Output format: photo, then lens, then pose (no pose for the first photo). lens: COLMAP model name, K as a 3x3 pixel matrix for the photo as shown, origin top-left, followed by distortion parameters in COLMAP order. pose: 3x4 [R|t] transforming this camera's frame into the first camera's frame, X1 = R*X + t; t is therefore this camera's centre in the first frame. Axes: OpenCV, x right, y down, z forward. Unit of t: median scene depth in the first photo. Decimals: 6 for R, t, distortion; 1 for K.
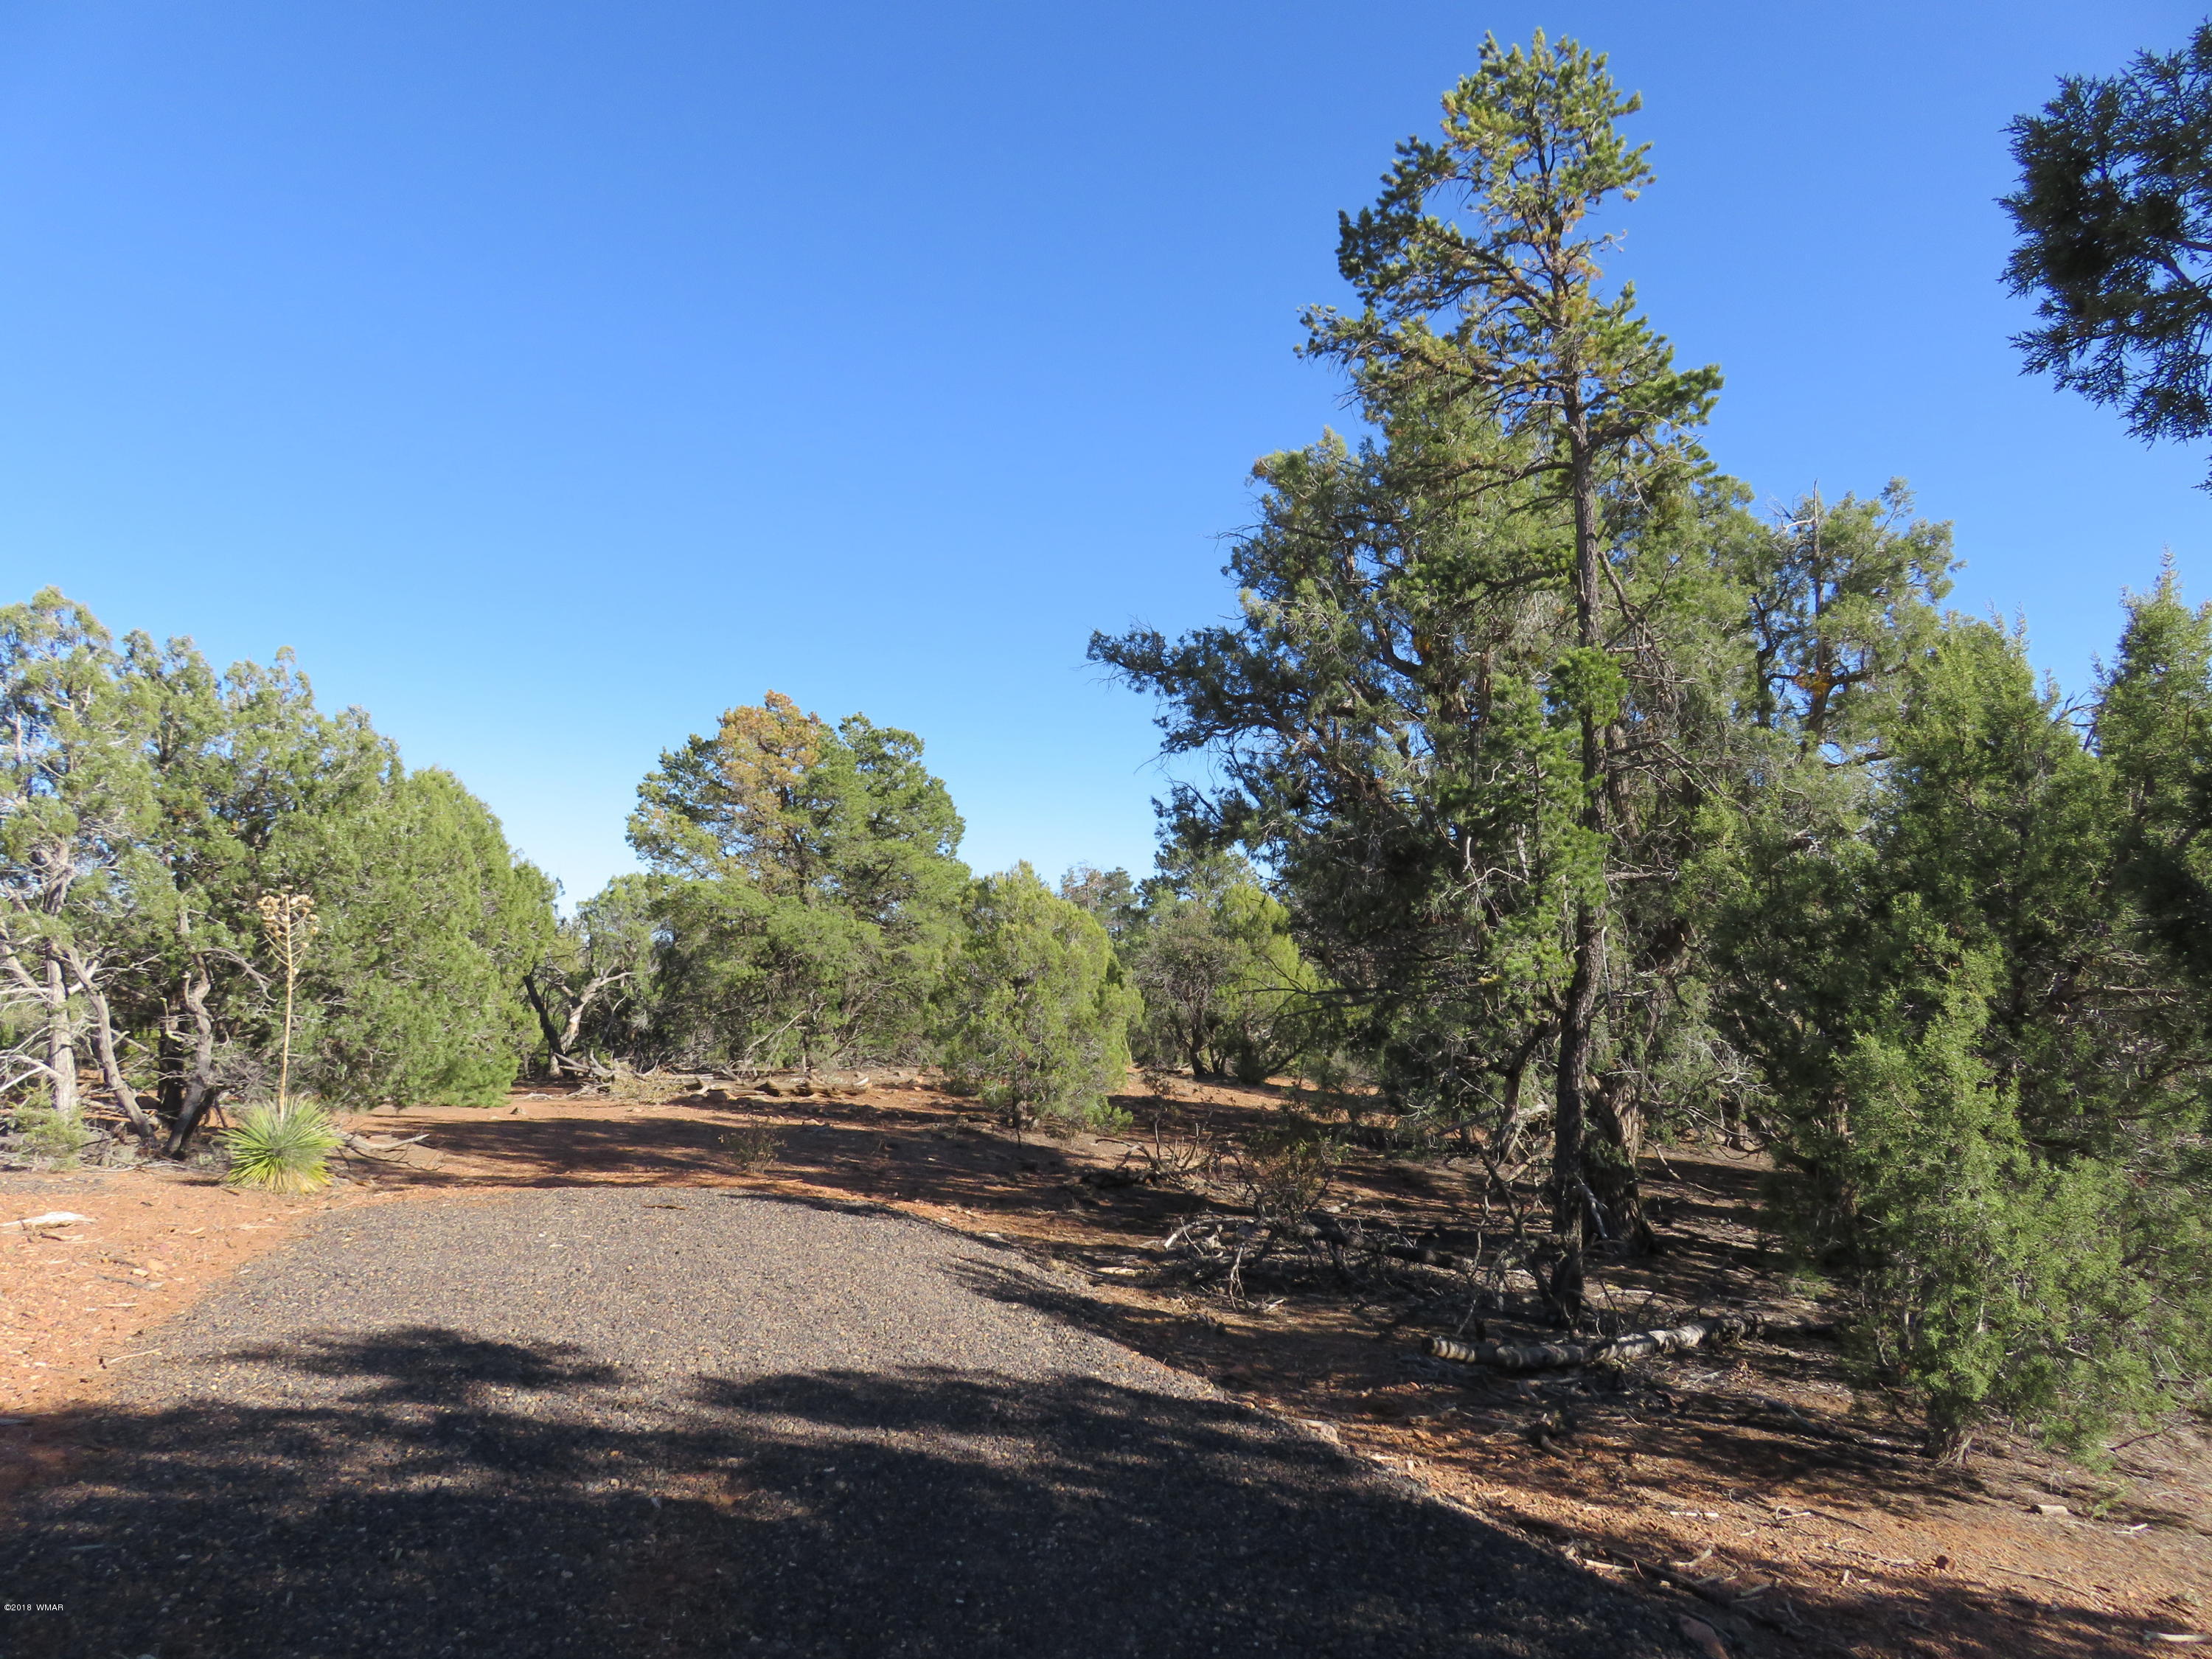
lens RADIAL K [[1646.1, 0, 1106.4], [0, 1646.1, 815.5], [0, 0, 1]] dist [-0.011656, -0.002141]
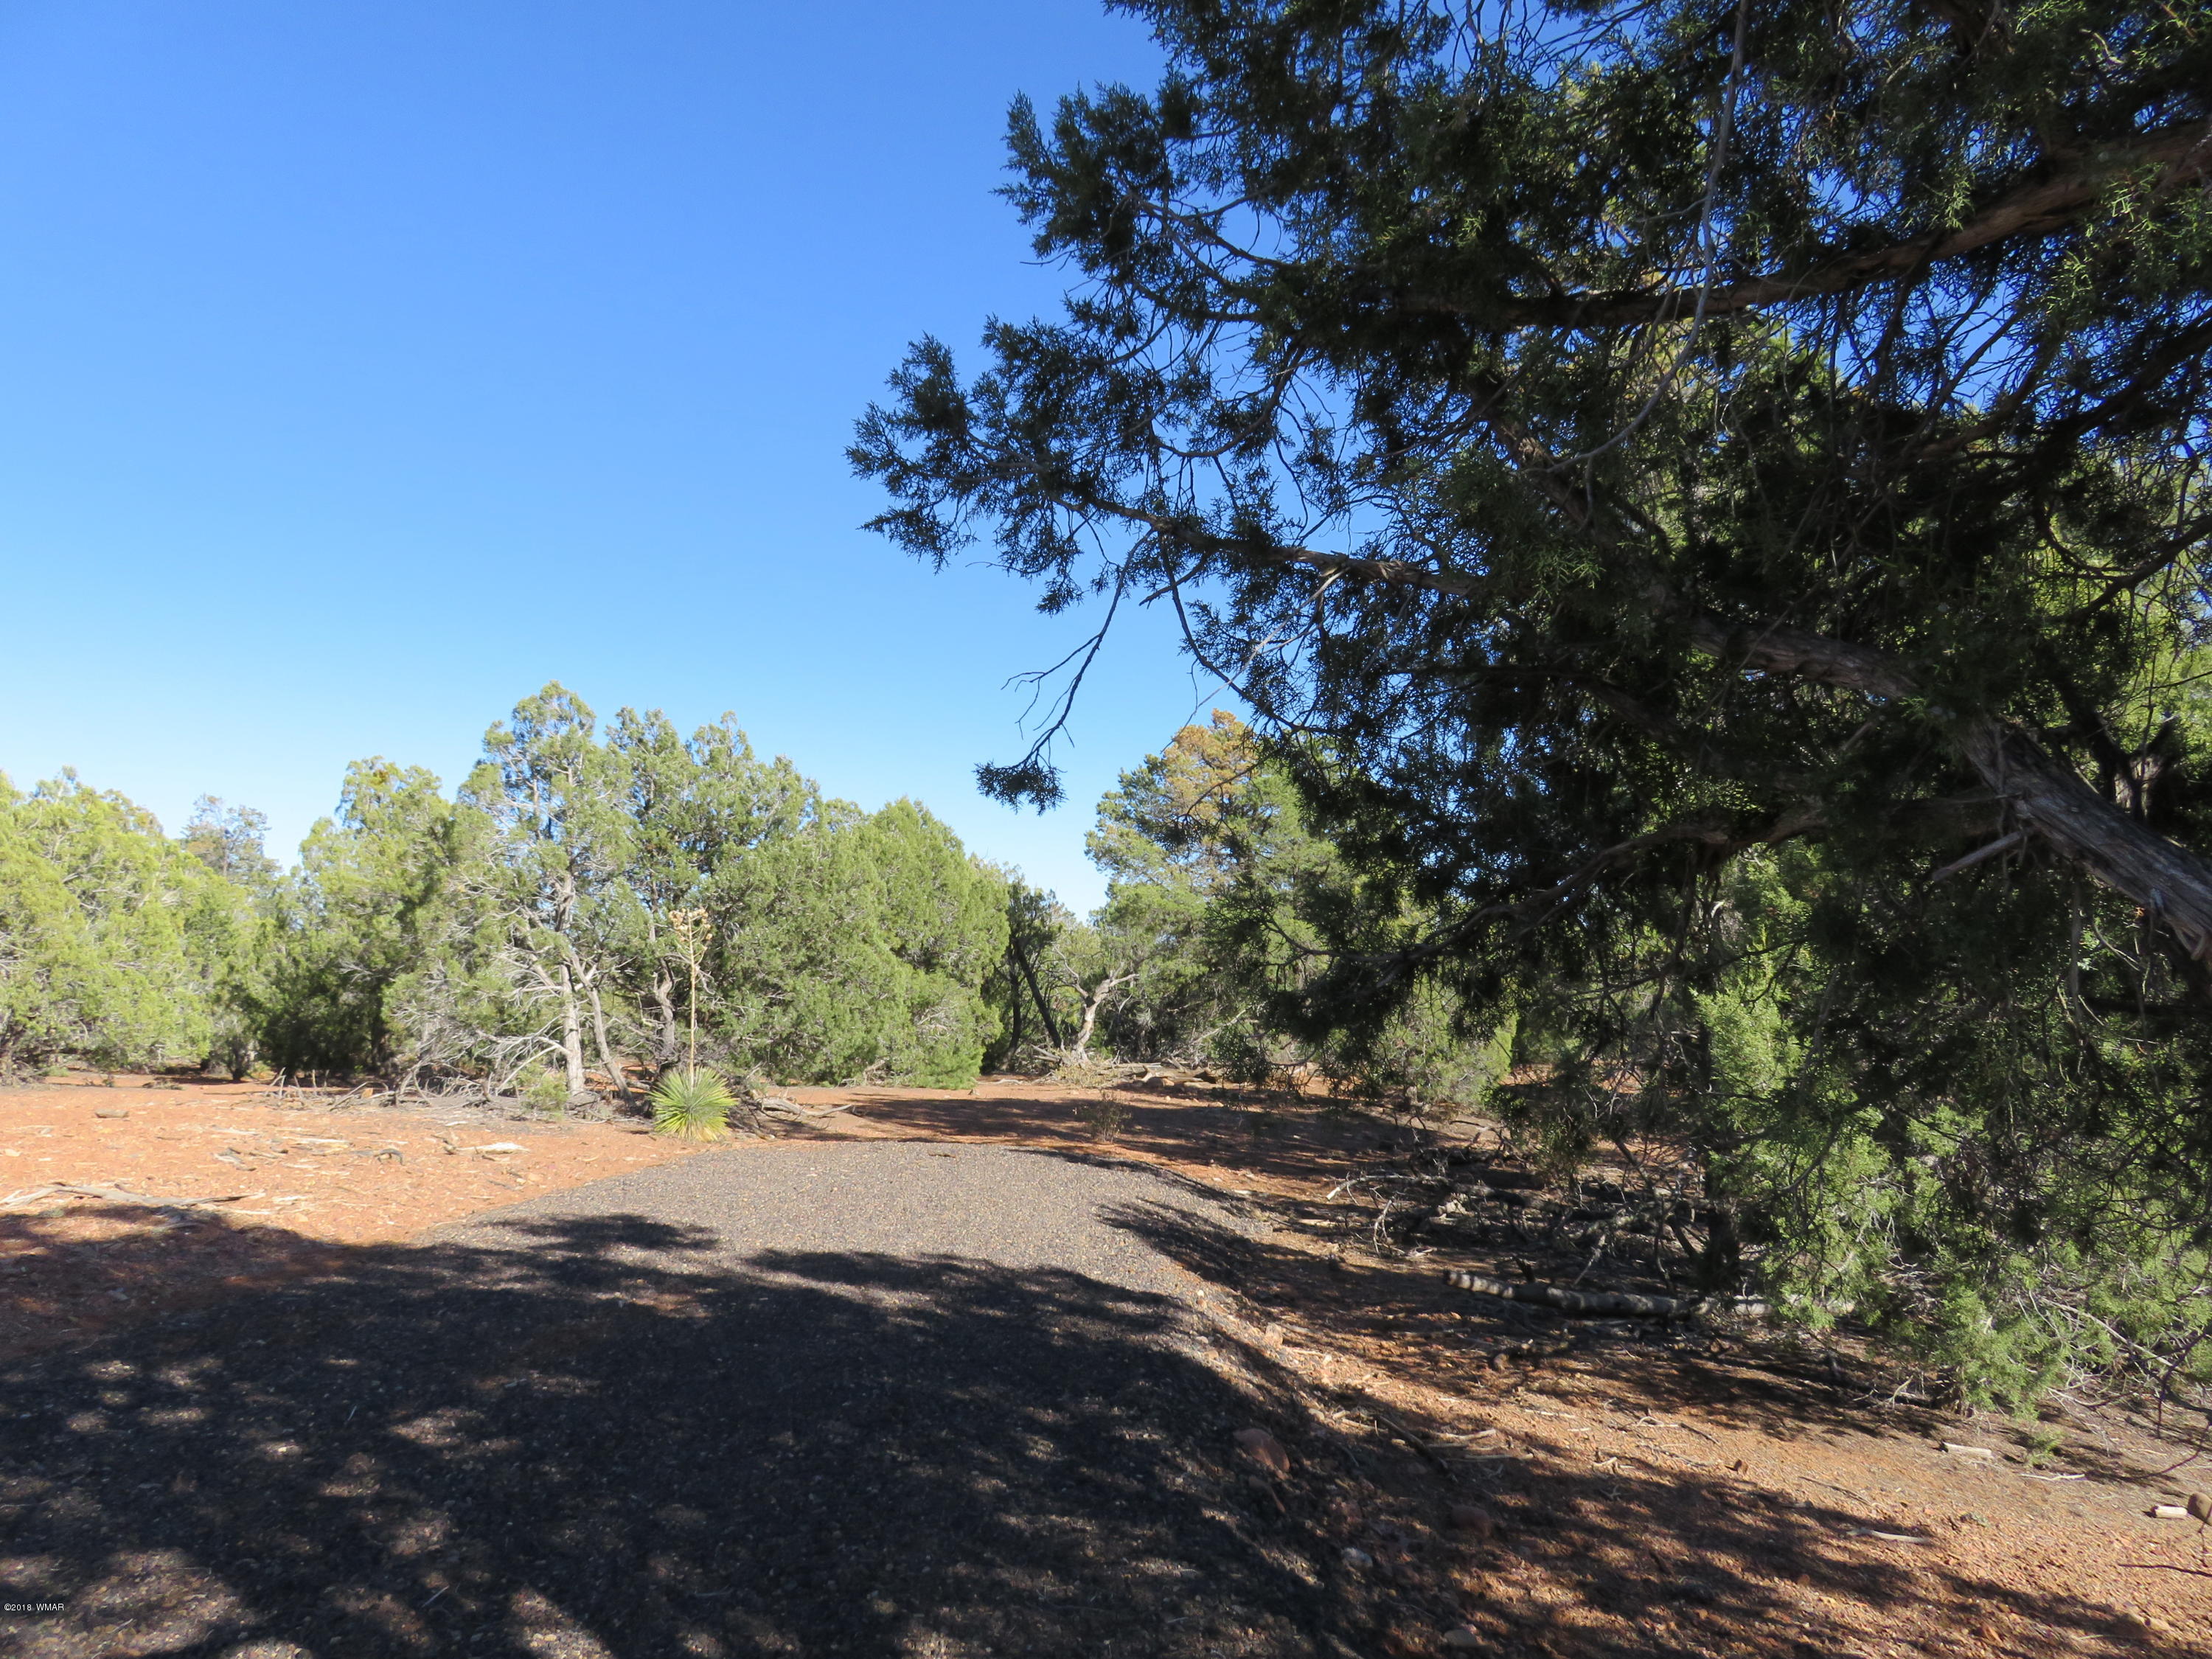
lens RADIAL K [[1646.1, 0, 1106.0], [0, 1646.1, 843.5], [0, 0, 1]] dist [-0.011656, -0.002141]
pose [[0.936434, -0.041919, -0.348330, 0.192196], [0.047256, 0.998859, 0.006835, 0.002141], [0.347646, -0.022861, 0.937347, -0.069550]]
